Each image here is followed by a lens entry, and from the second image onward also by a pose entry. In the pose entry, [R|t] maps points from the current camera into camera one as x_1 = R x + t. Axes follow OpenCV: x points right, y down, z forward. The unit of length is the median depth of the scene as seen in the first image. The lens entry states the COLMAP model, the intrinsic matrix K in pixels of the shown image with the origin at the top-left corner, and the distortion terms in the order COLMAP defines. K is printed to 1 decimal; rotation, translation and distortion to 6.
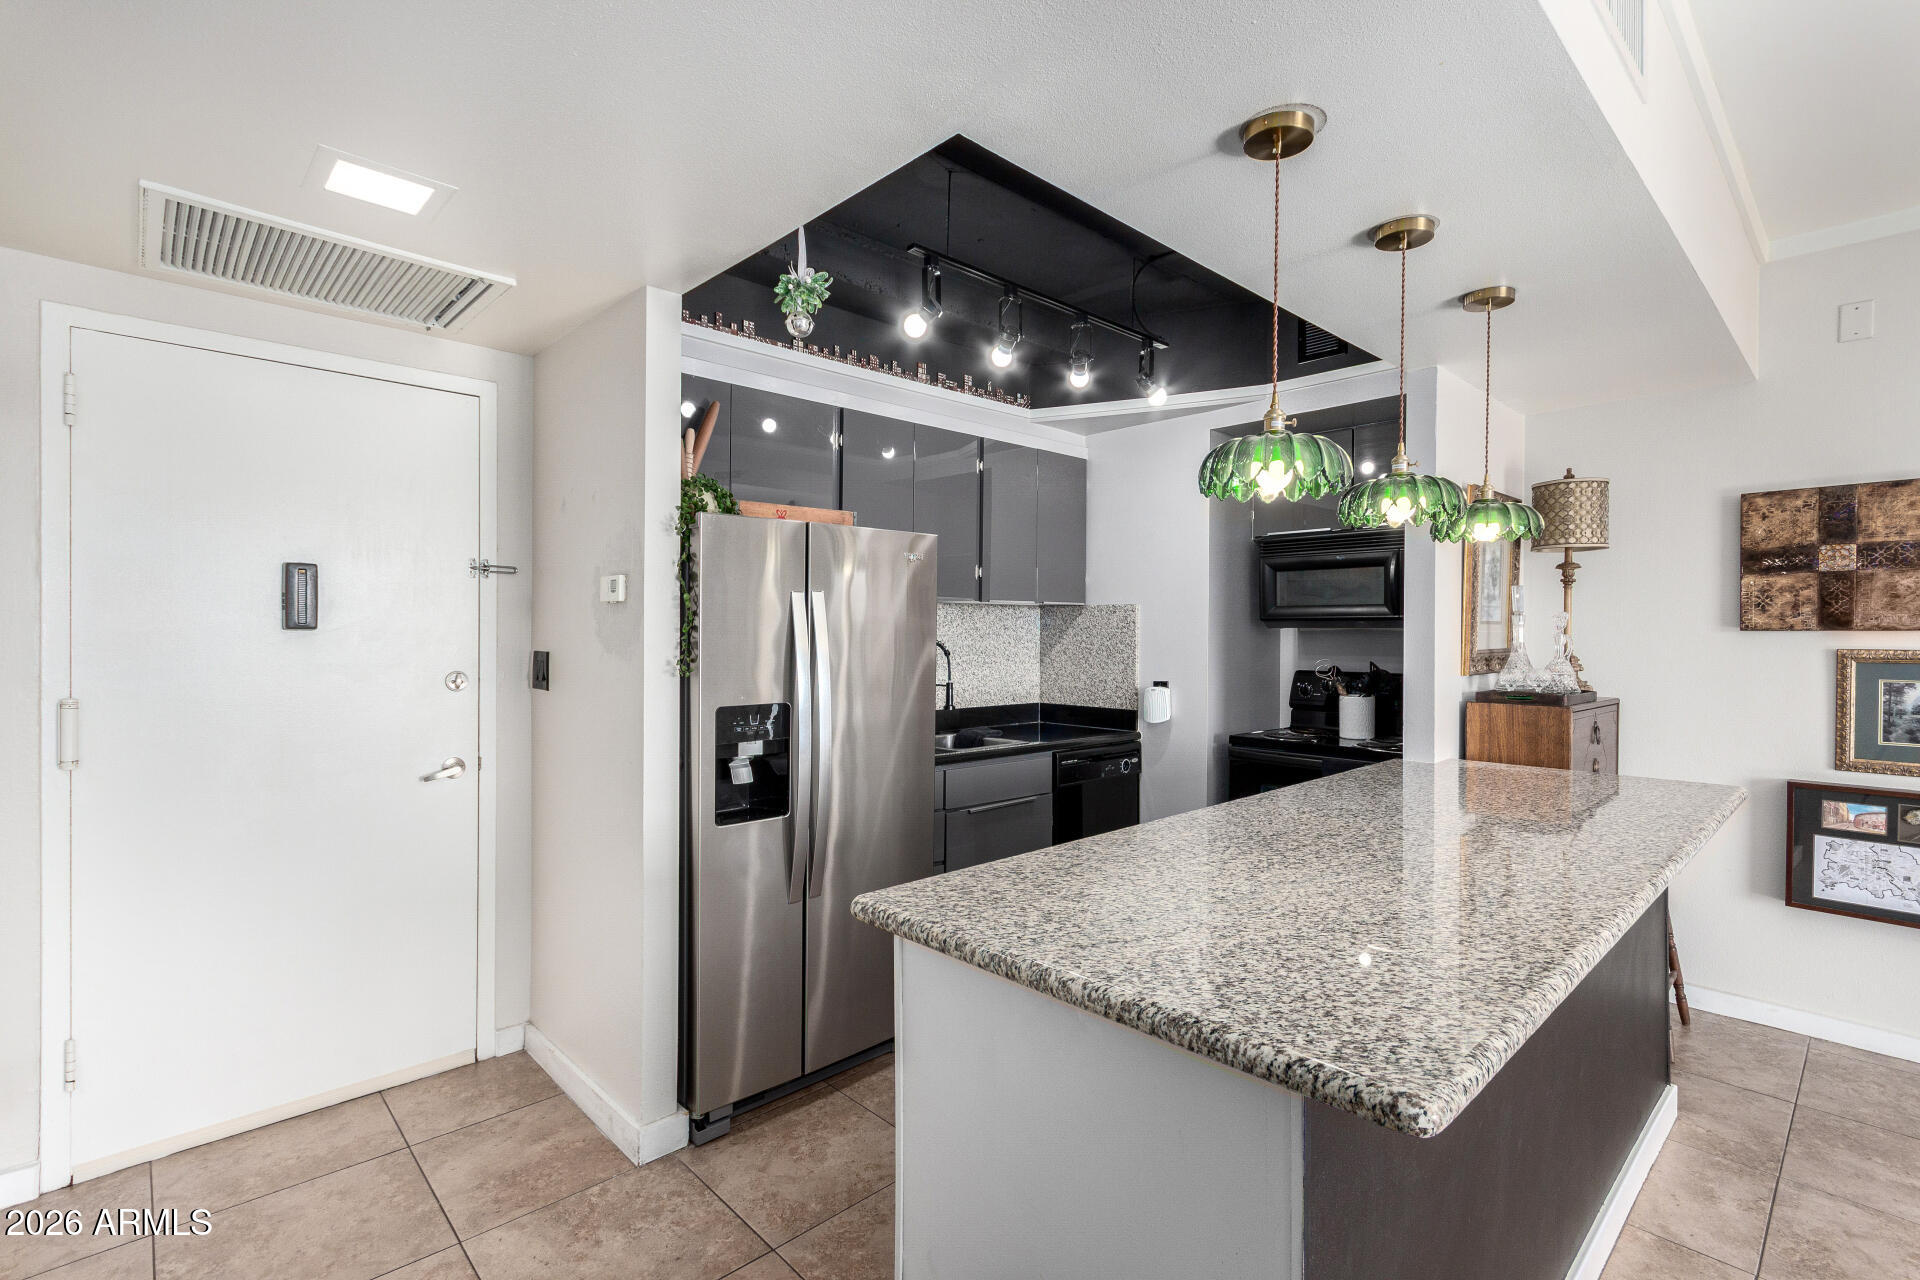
lens RADIAL K [[883.8, 0, 960.3], [0, 883.8, 642.9], [0, 0, 1]] dist [0.001889, 0.000341]
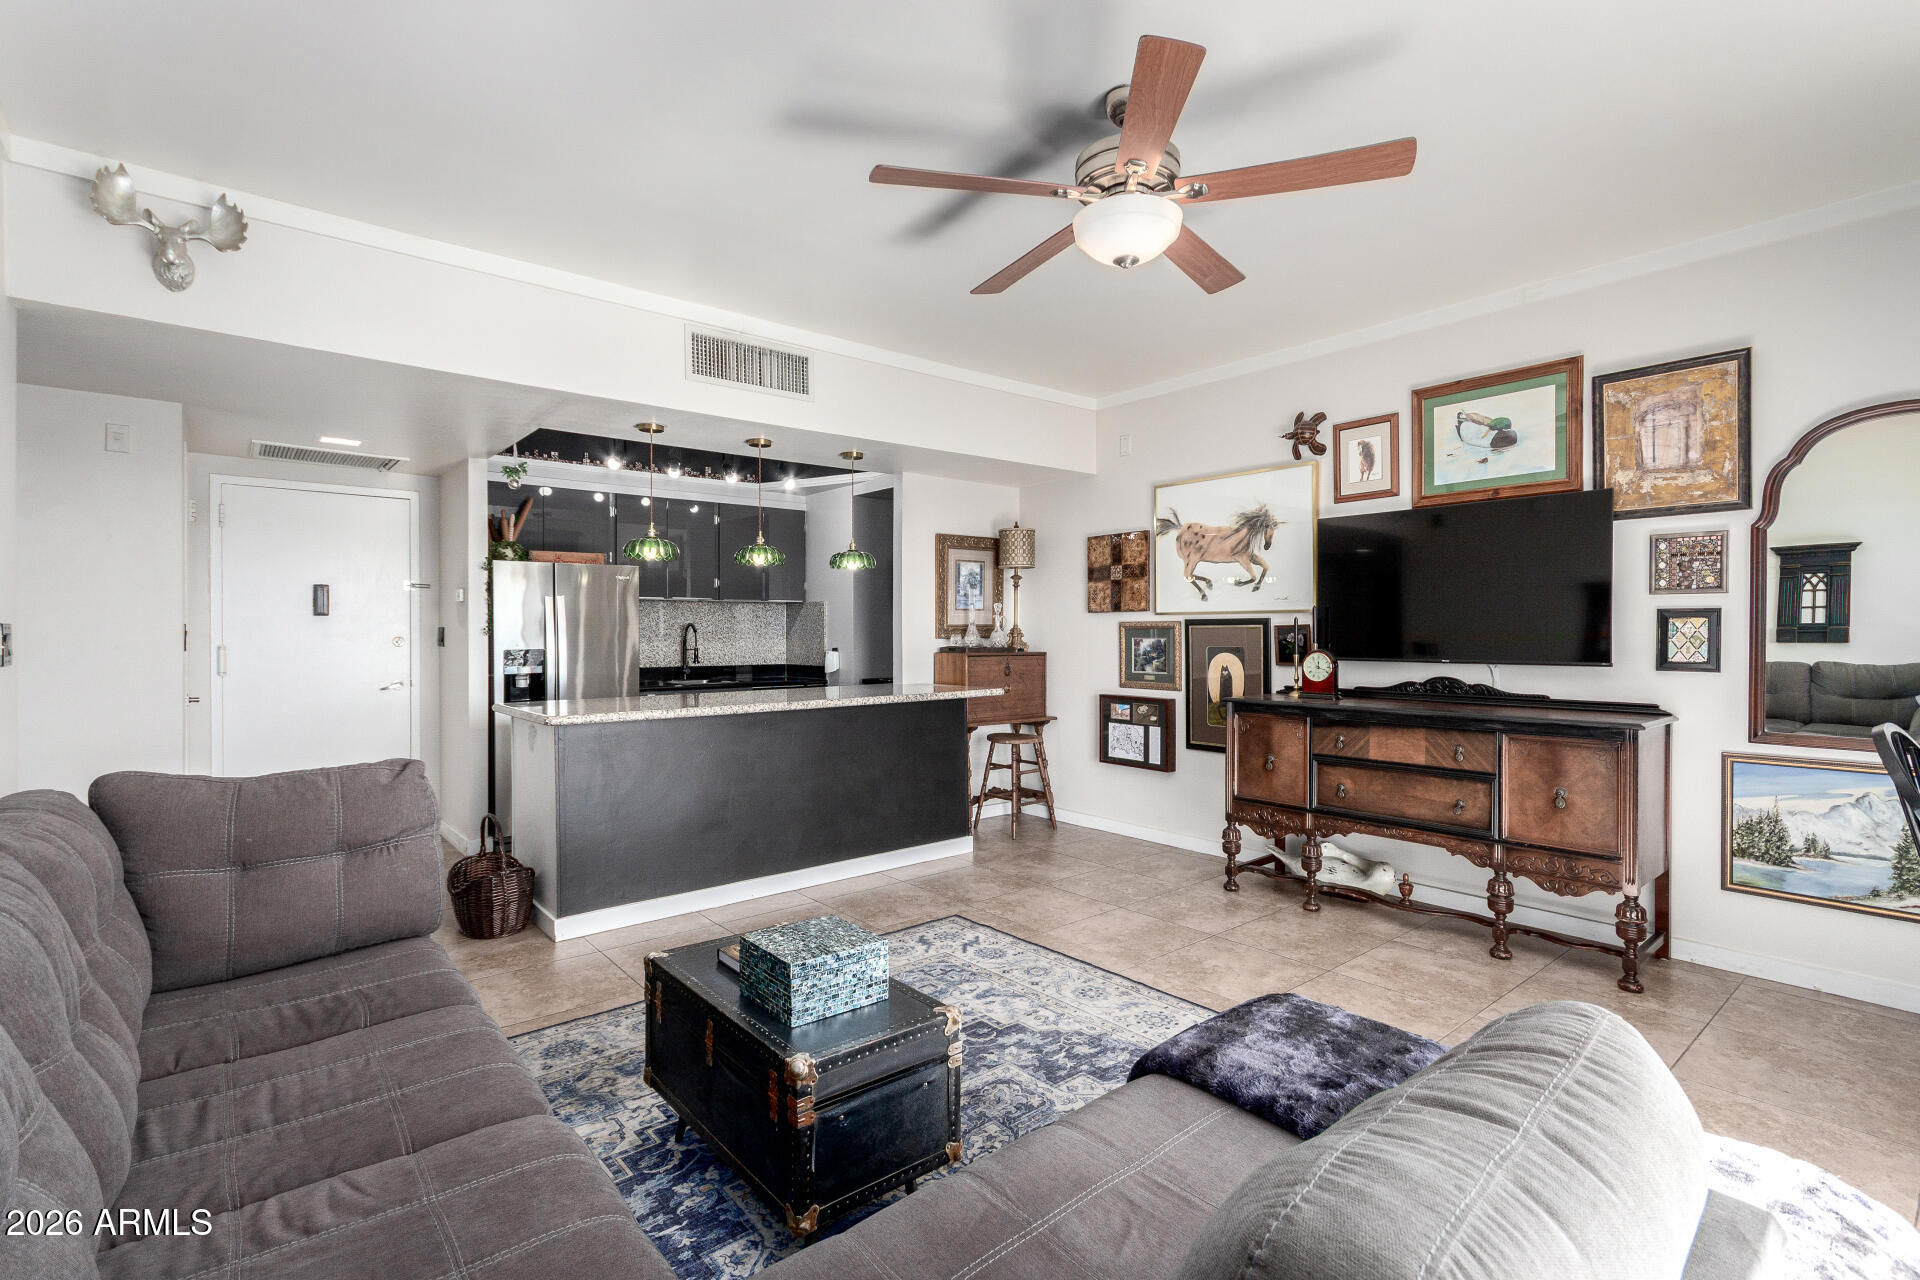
lens RADIAL K [[891.8, 0, 964.2], [0, 891.8, 641.8], [0, 0, 1]] dist [0.000820, 0.000392]
pose [[0.998237, -0.005627, -0.059089, 0.781648], [0.005497, 0.999982, -0.002365, 0.051432], [0.059101, 0.002036, 0.998250, -0.888323]]
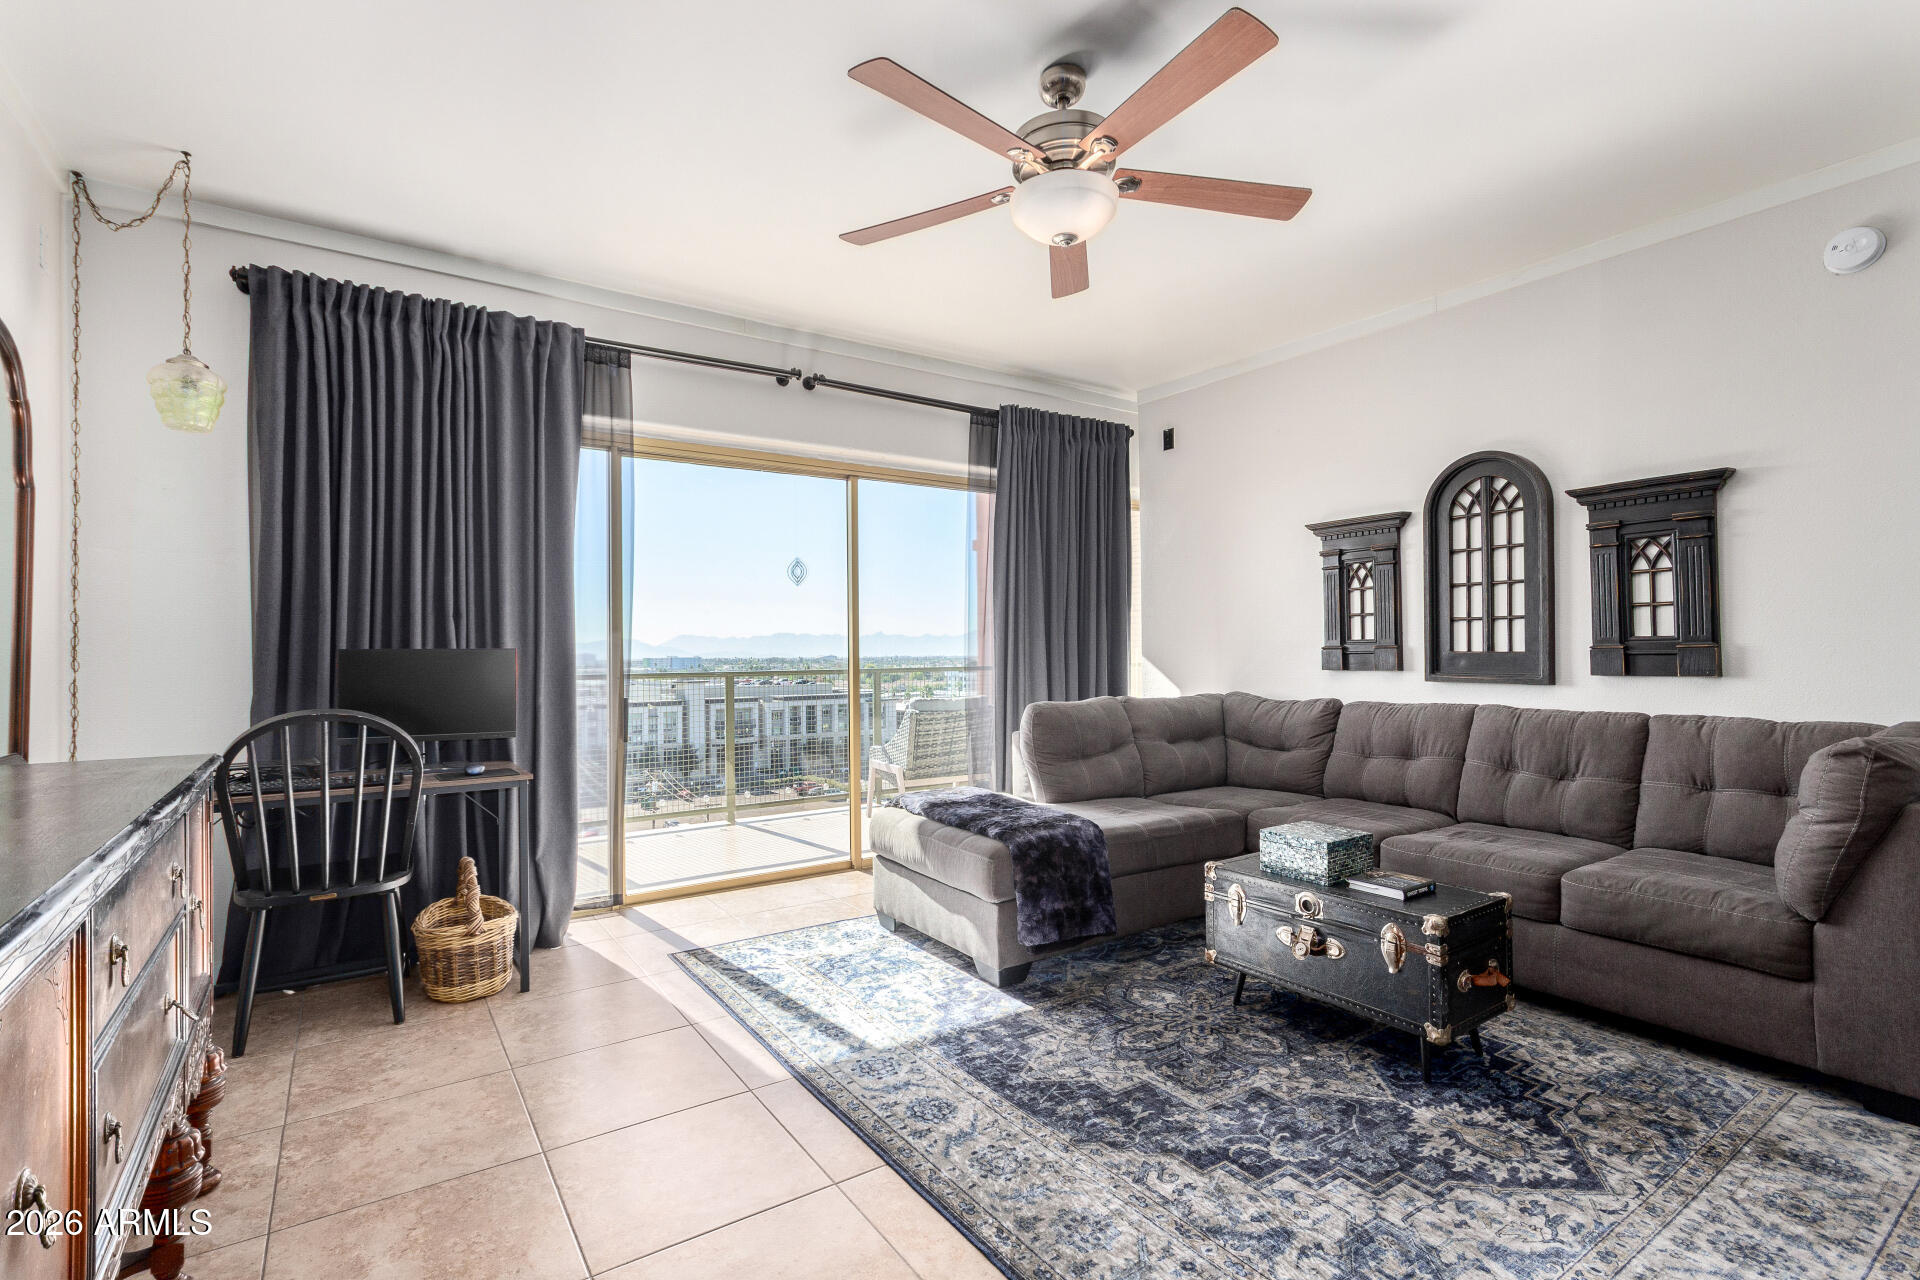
lens RADIAL K [[883.8, 0, 960.3], [0, 883.8, 642.9], [0, 0, 1]] dist [0.001889, 0.000341]
pose [[-0.988137, 0.003623, 0.153533, 0.857220], [0.003765, 0.999993, 0.000632, 0.069094], [-0.153529, 0.001202, -0.988143, 0.782233]]
